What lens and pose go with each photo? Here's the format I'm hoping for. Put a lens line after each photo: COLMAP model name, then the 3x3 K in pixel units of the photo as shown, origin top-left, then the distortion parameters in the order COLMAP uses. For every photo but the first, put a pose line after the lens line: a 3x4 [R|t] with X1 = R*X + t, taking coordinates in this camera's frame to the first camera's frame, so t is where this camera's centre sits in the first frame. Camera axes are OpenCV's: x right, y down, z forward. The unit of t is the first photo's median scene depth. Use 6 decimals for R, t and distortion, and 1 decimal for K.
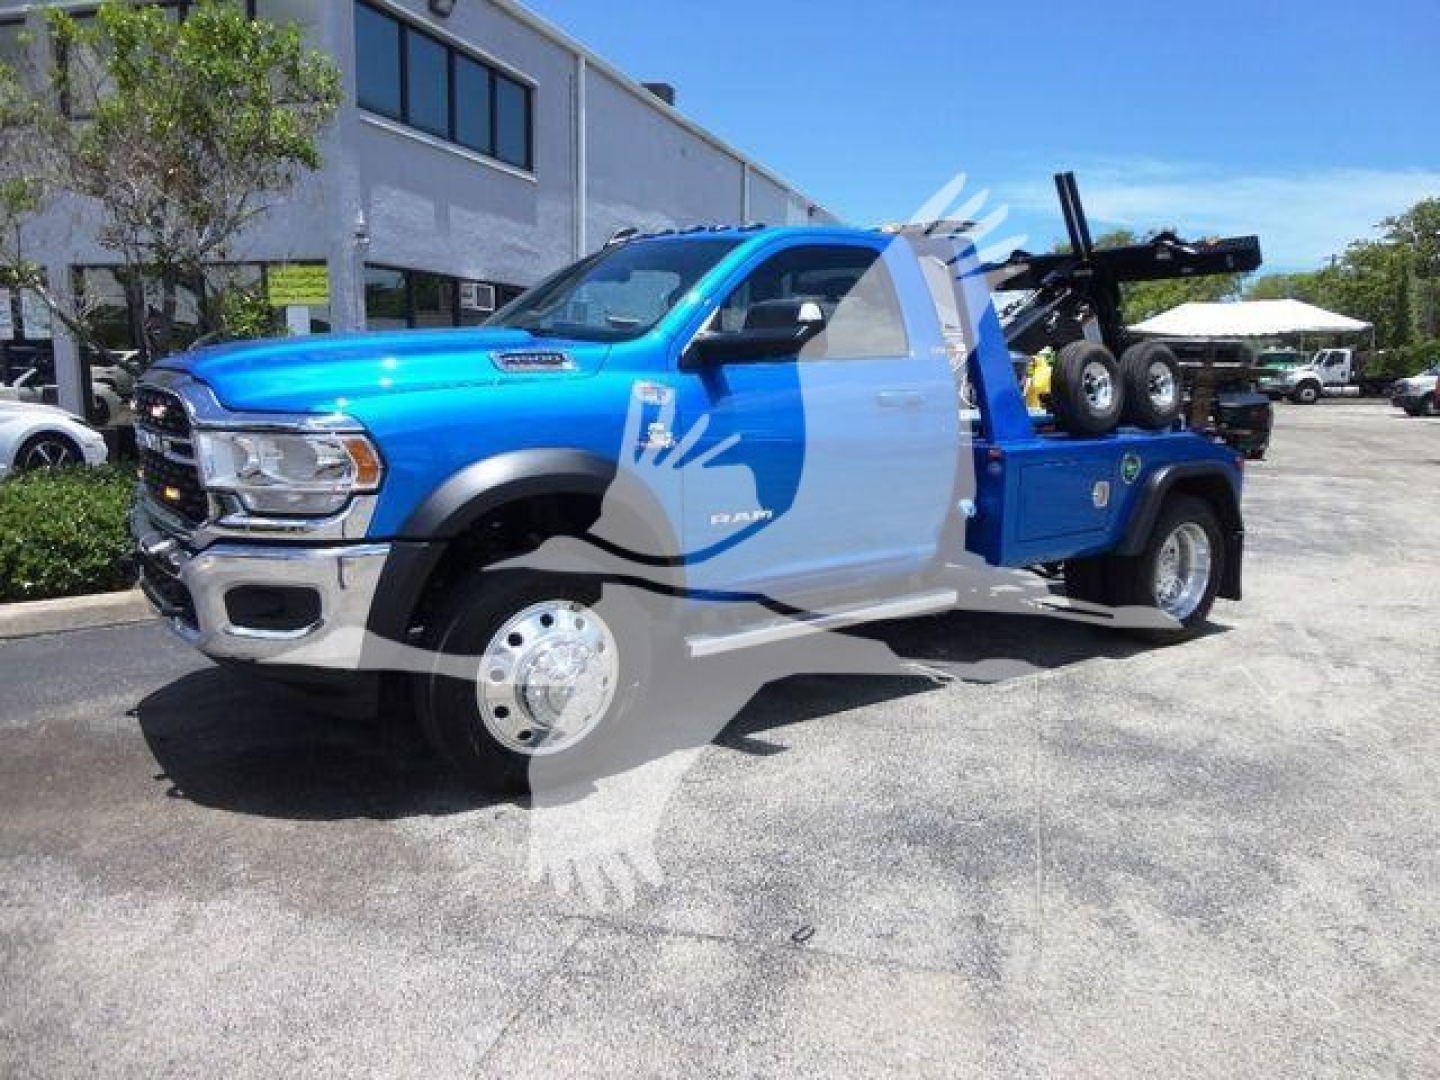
lens RADIAL K [[1062.8, 0, 722.9], [0, 1062.8, 544.2], [0, 0, 1]] dist [-0.005877, -0.000464]
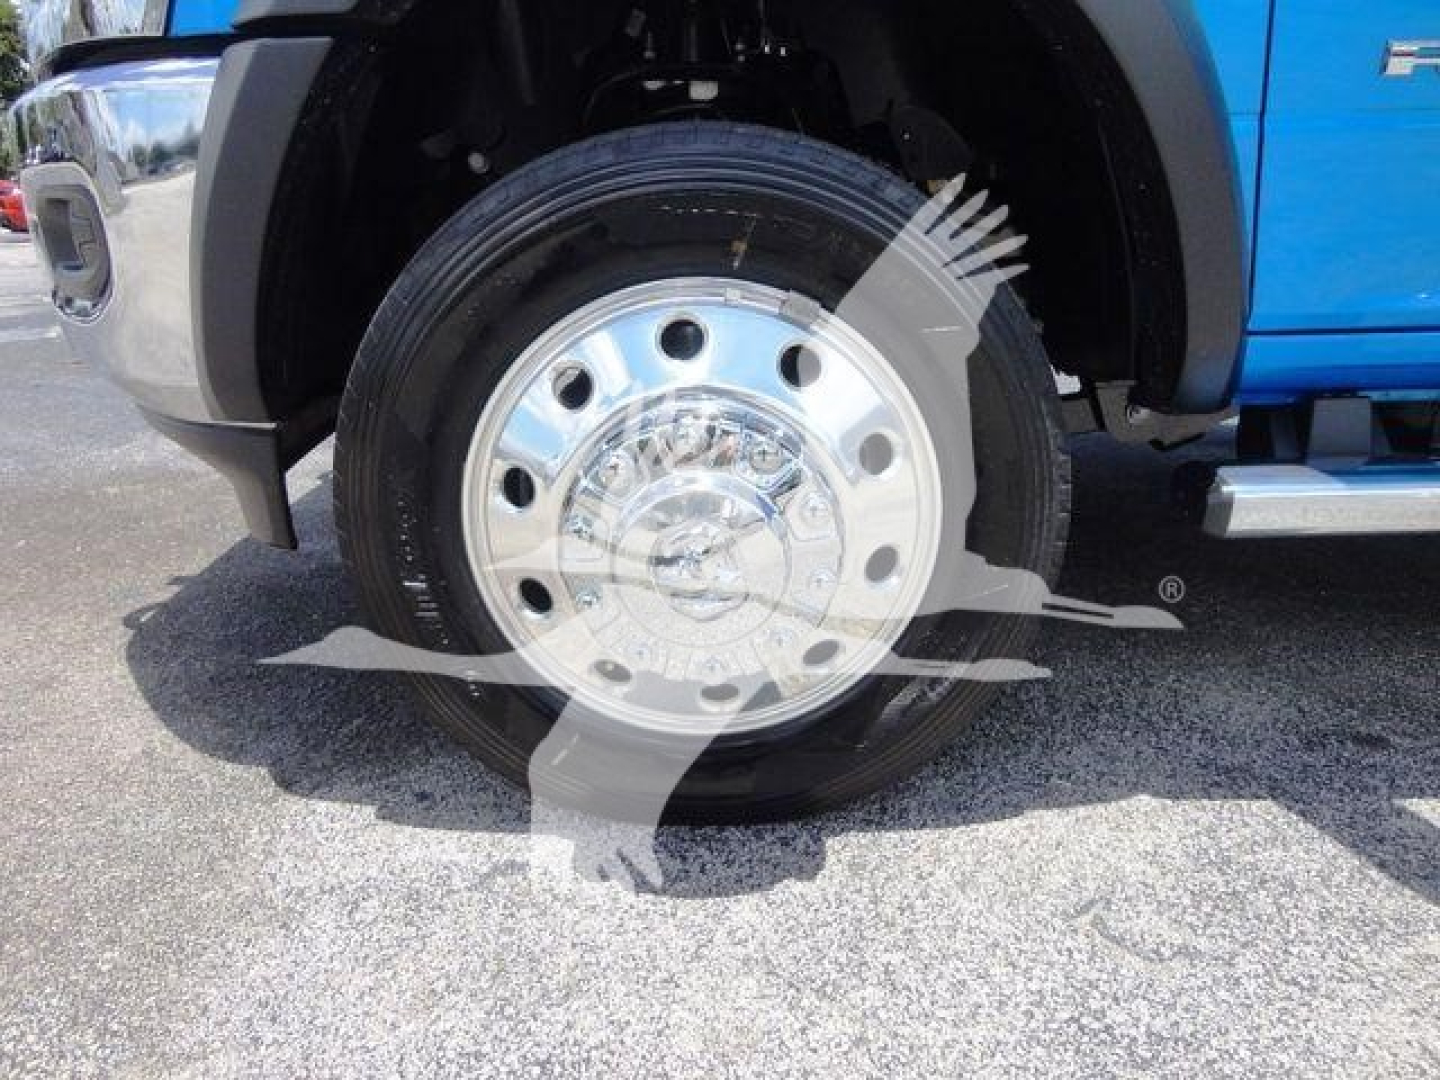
lens RADIAL K [[1040.8, 0, 720.0], [0, 1040.8, 540.0], [0, 0, 1]] dist [-0.007233, 0.002296]
pose [[0.792992, 0.169683, -0.585125, 0.029769], [-0.072890, 0.979956, 0.185398, 0.060969], [0.604856, -0.104370, 0.789466, 0.648409]]
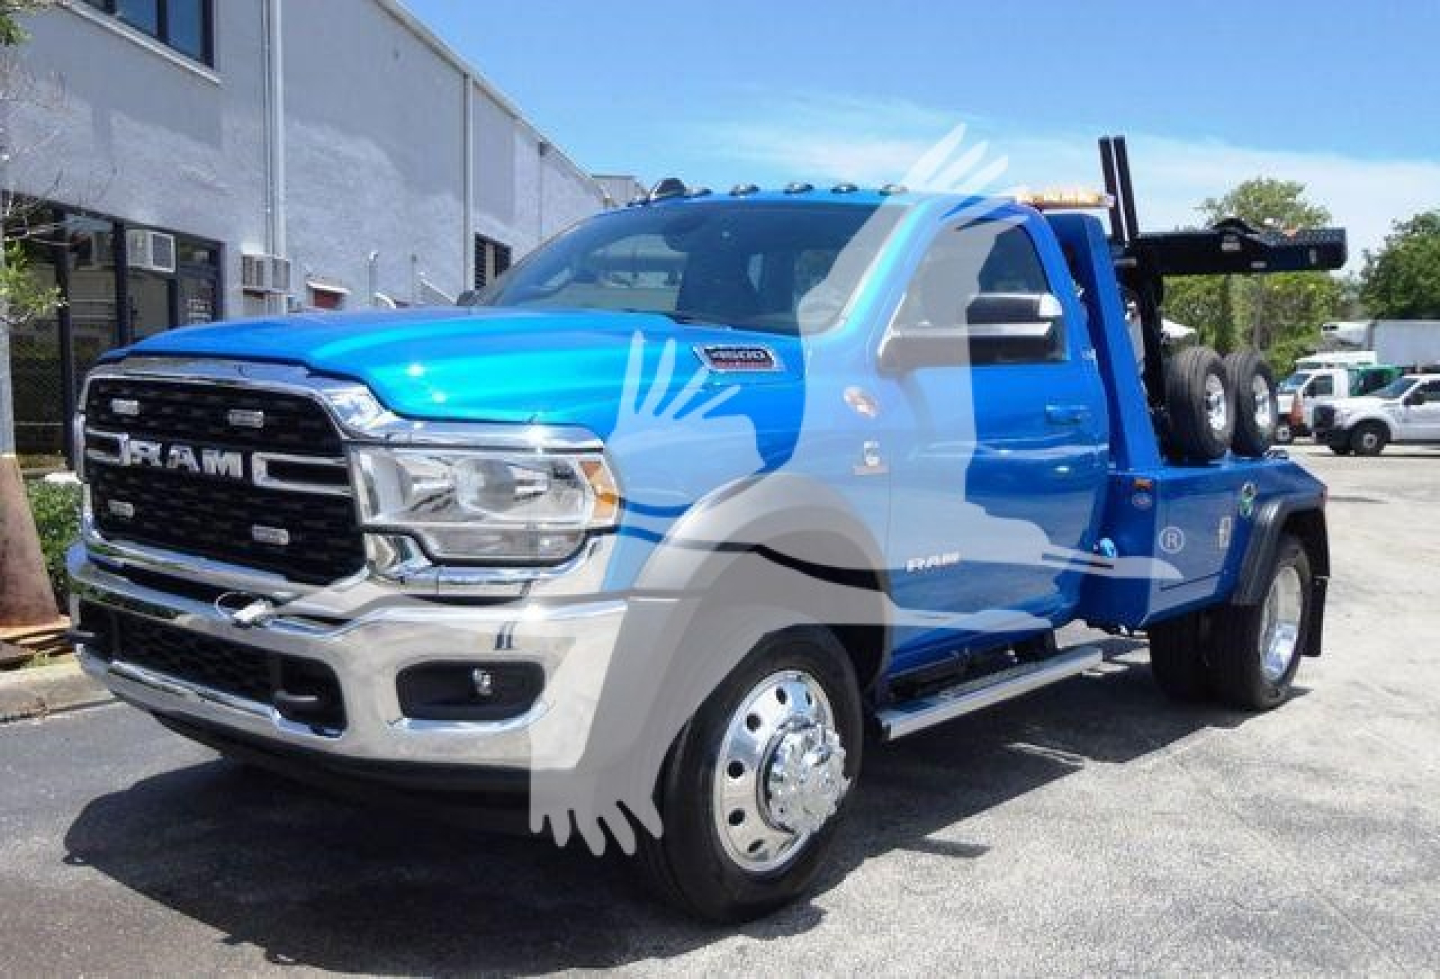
lens RADIAL K [[1469.1, 0, 729.0], [0, 1469.1, 655.1], [0, 0, 1]] dist [0.000227, -0.000330]
pose [[0.961676, -0.029349, 0.272614, -0.422782], [0.021439, 0.999259, 0.031951, 0.005723], [-0.273349, -0.024882, 0.961593, -0.015586]]
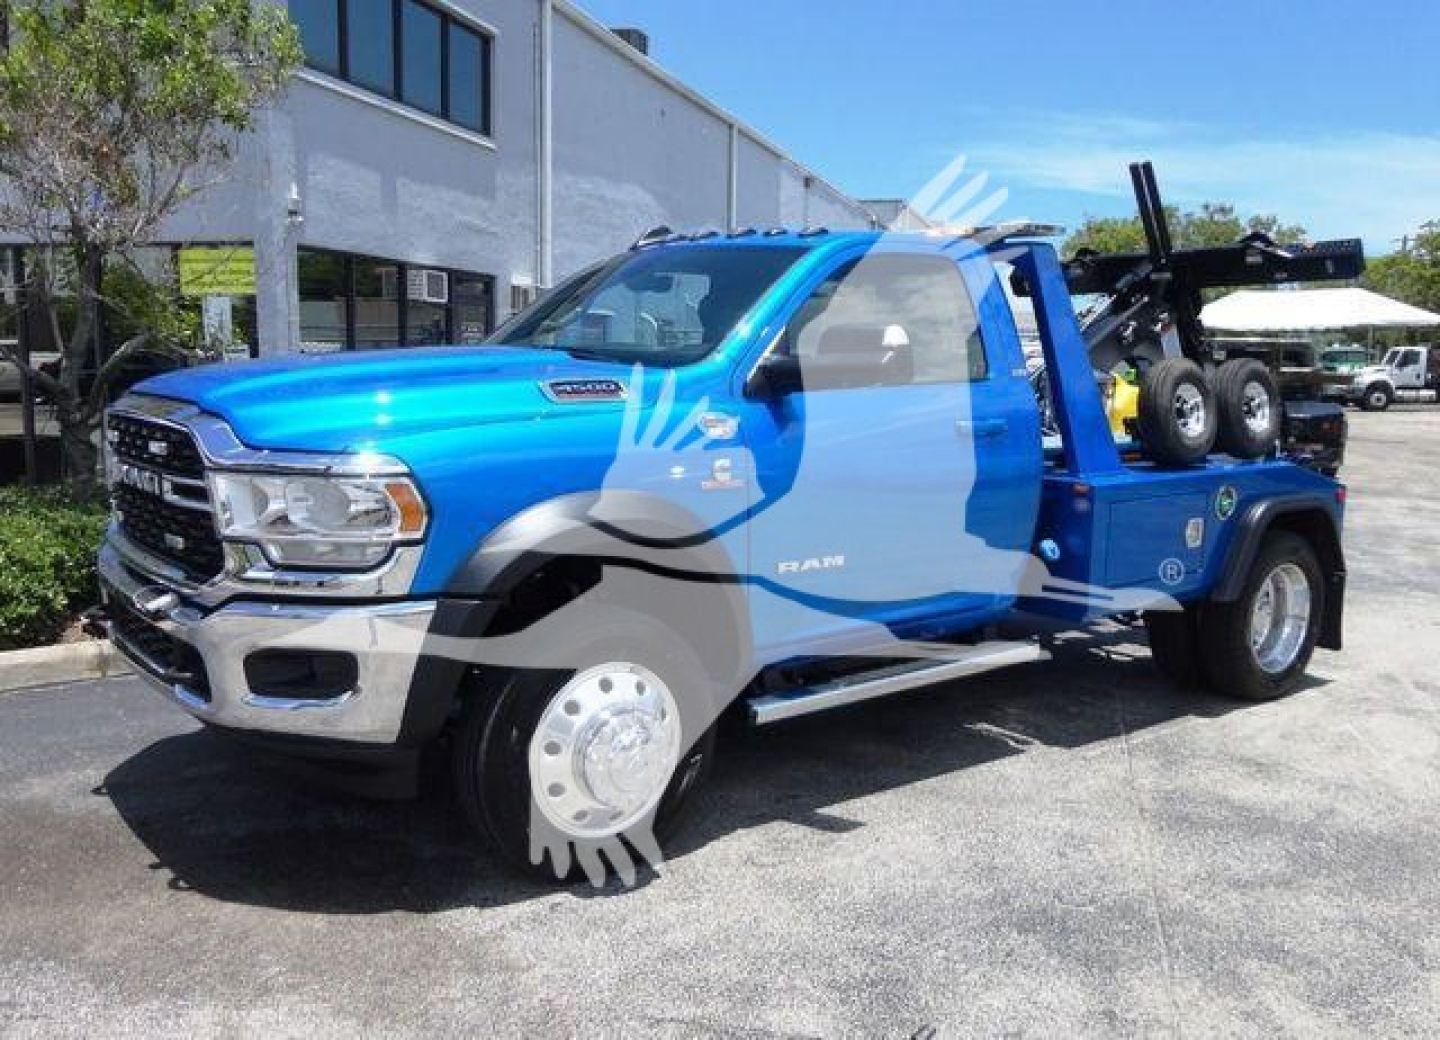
lens RADIAL K [[1270.5, 0, 741.7], [0, 1270.5, 571.8], [0, 0, 1]] dist [-0.005534, -0.008645]
pose [[0.998986, -0.001572, 0.045000, -0.085784], [0.001527, 0.999998, 0.001014, -0.020062], [-0.045002, -0.000945, 0.998986, -0.051479]]
